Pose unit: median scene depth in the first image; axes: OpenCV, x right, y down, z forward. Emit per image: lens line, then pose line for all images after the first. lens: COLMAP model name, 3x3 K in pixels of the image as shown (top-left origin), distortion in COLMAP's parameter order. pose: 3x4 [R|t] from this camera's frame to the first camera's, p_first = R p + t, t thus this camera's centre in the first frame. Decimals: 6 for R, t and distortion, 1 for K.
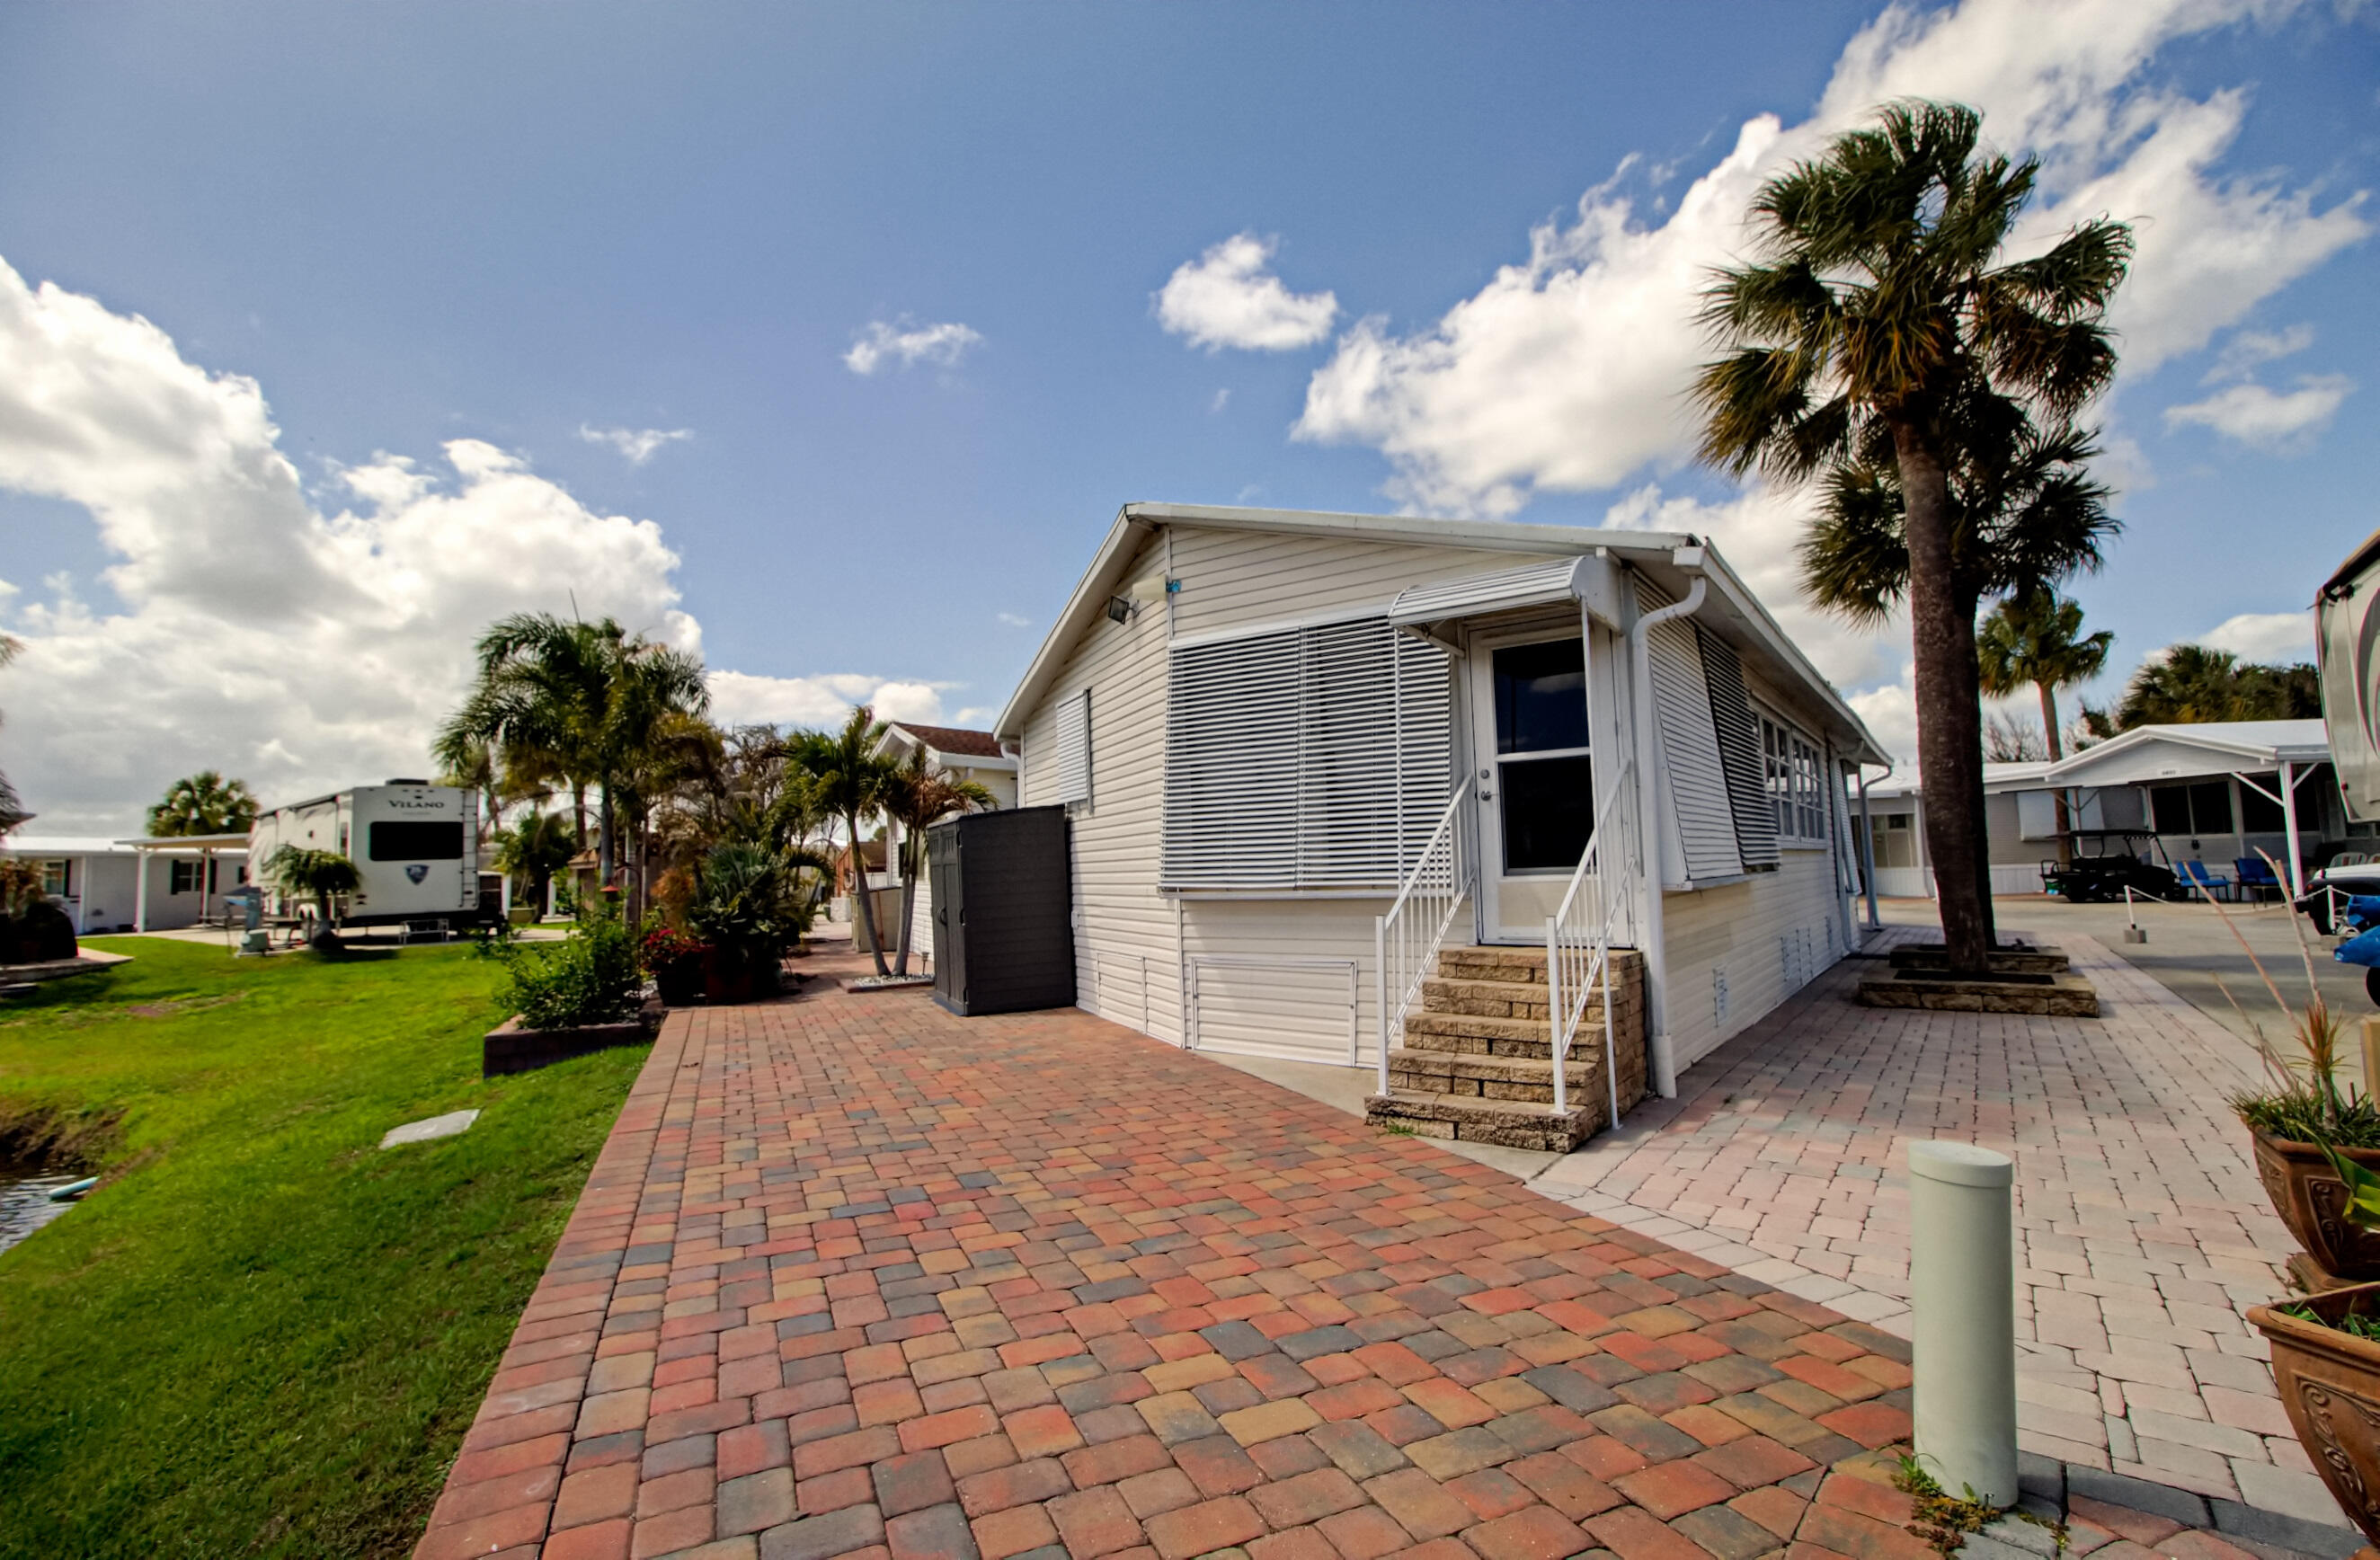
lens RADIAL K [[1132.7, 0, 1134.7], [0, 1132.7, 784.5], [0, 0, 1]] dist [-0.043581, 0.043463]
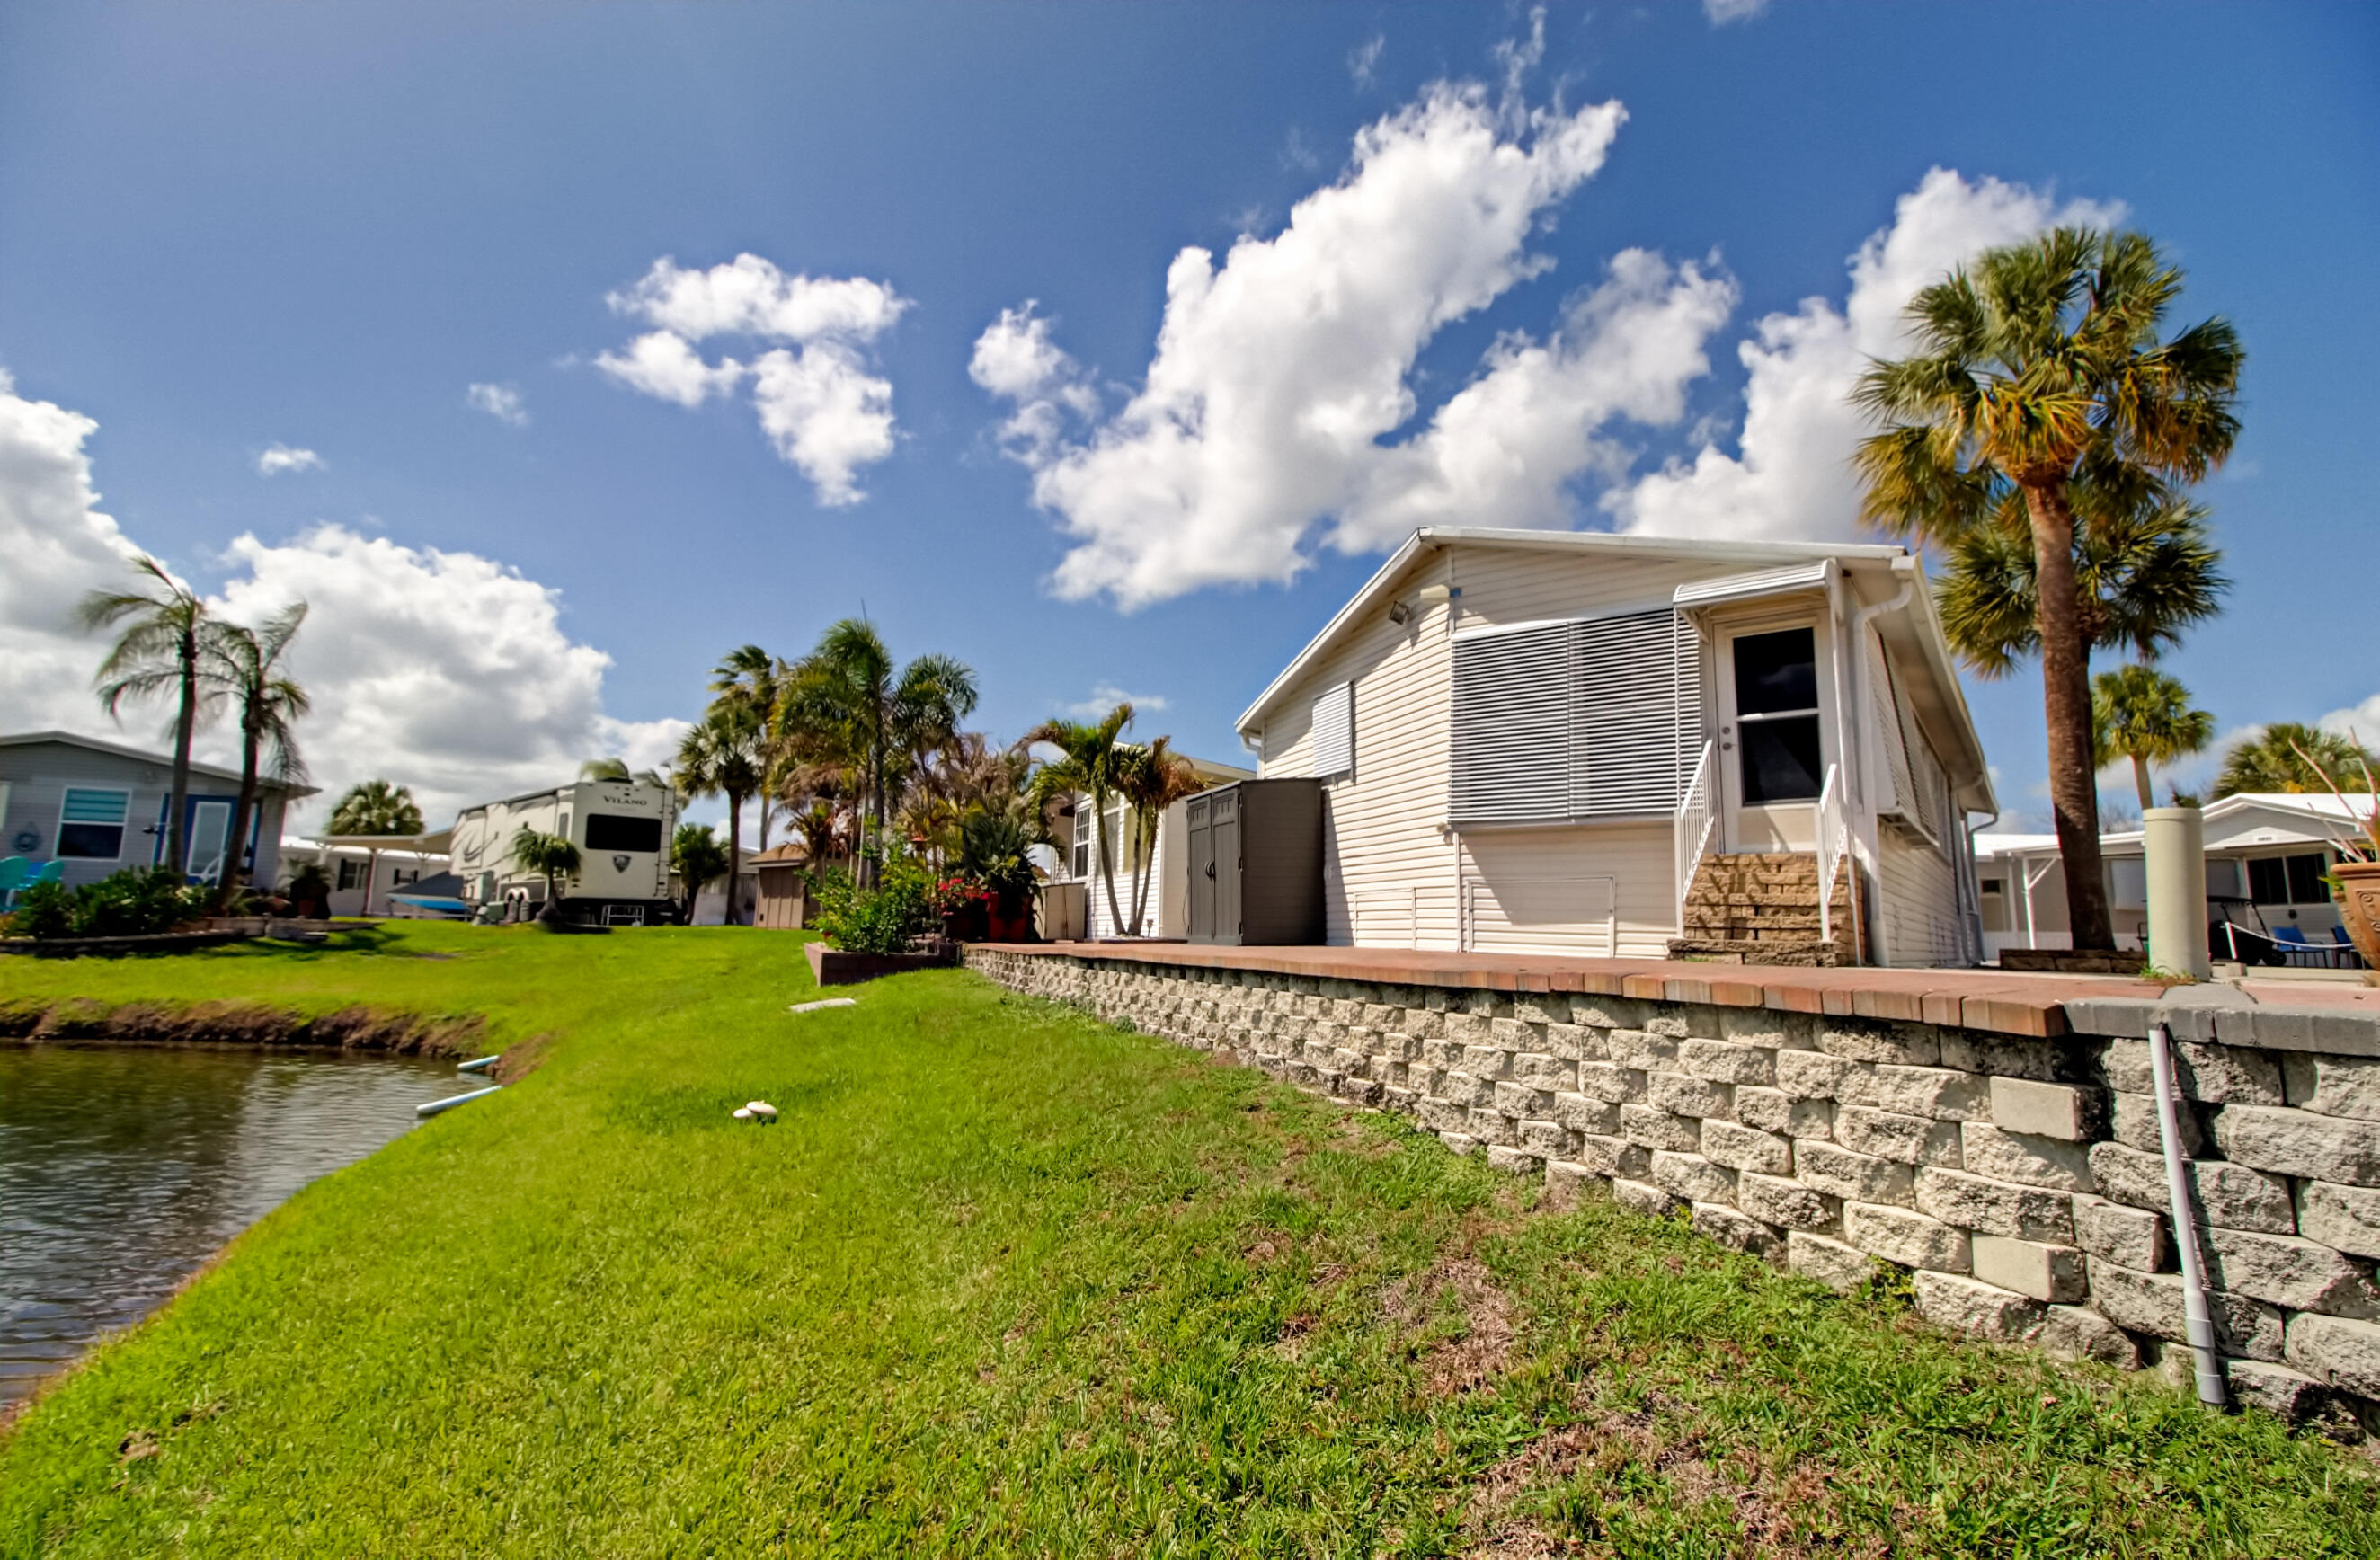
lens RADIAL K [[1071.8, 0, 1197.7], [0, 1071.8, 779.4], [0, 0, 1]] dist [-0.033820, 0.035101]
pose [[0.998256, 0.043709, -0.039688, -0.141042], [-0.045429, 0.998019, -0.043522, 0.071269], [0.037707, 0.045249, 0.998264, -0.142548]]
